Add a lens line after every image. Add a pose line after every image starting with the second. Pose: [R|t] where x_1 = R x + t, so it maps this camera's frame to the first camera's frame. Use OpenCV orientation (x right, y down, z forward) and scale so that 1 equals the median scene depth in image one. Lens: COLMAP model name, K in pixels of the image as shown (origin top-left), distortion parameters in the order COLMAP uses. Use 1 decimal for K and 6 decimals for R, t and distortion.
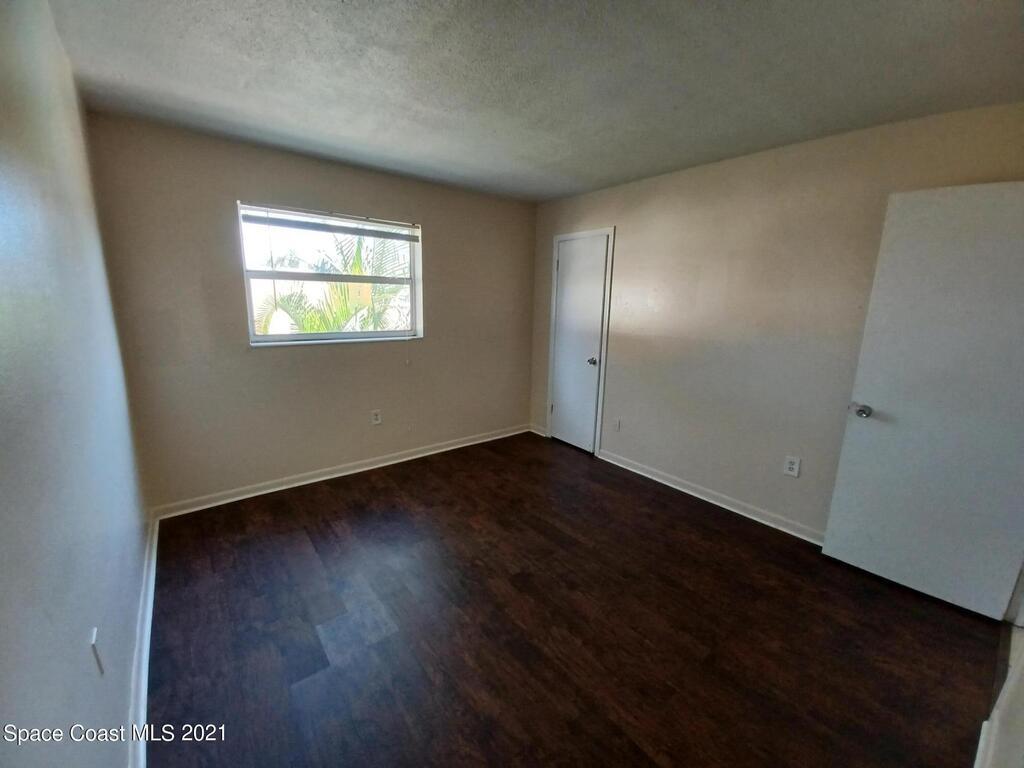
lens RADIAL K [[403.0, 0, 509.4], [0, 403.0, 380.3], [0, 0, 1]] dist [-0.017425, -0.000458]
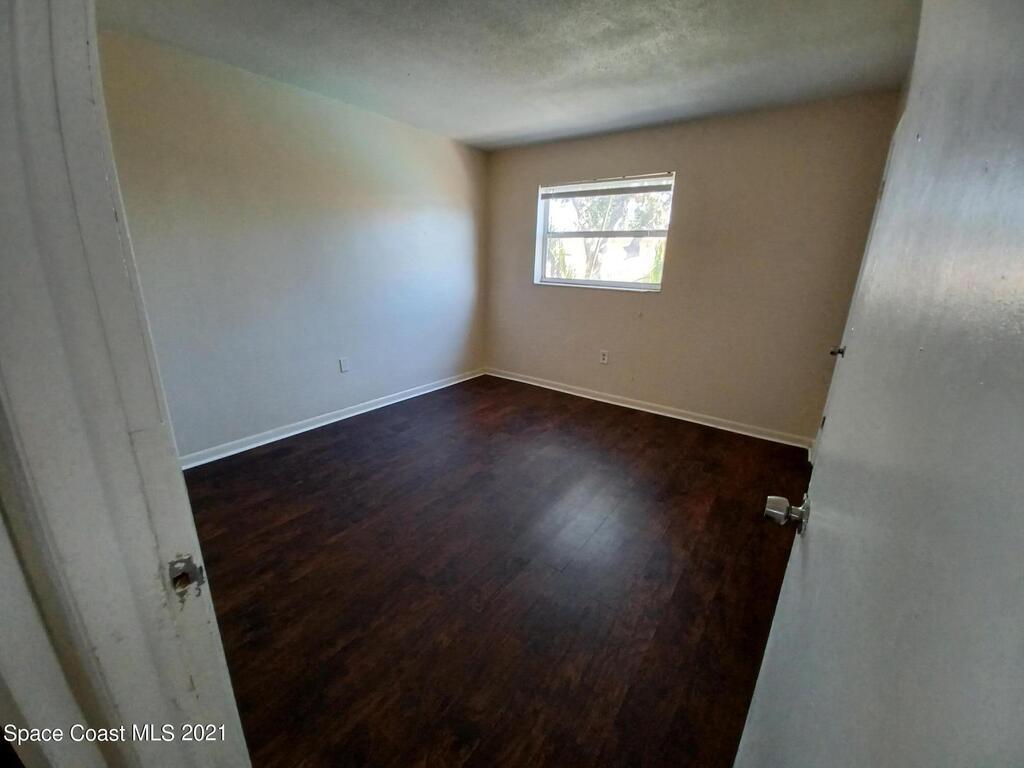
lens RADIAL K [[403.0, 0, 509.4], [0, 403.0, 380.3], [0, 0, 1]] dist [-0.017425, -0.000458]
pose [[0.258534, 0.266666, -0.928466, 0.713382], [-0.204146, 0.954517, 0.217304, -0.041590], [0.944185, 0.133363, 0.301214, 0.422143]]
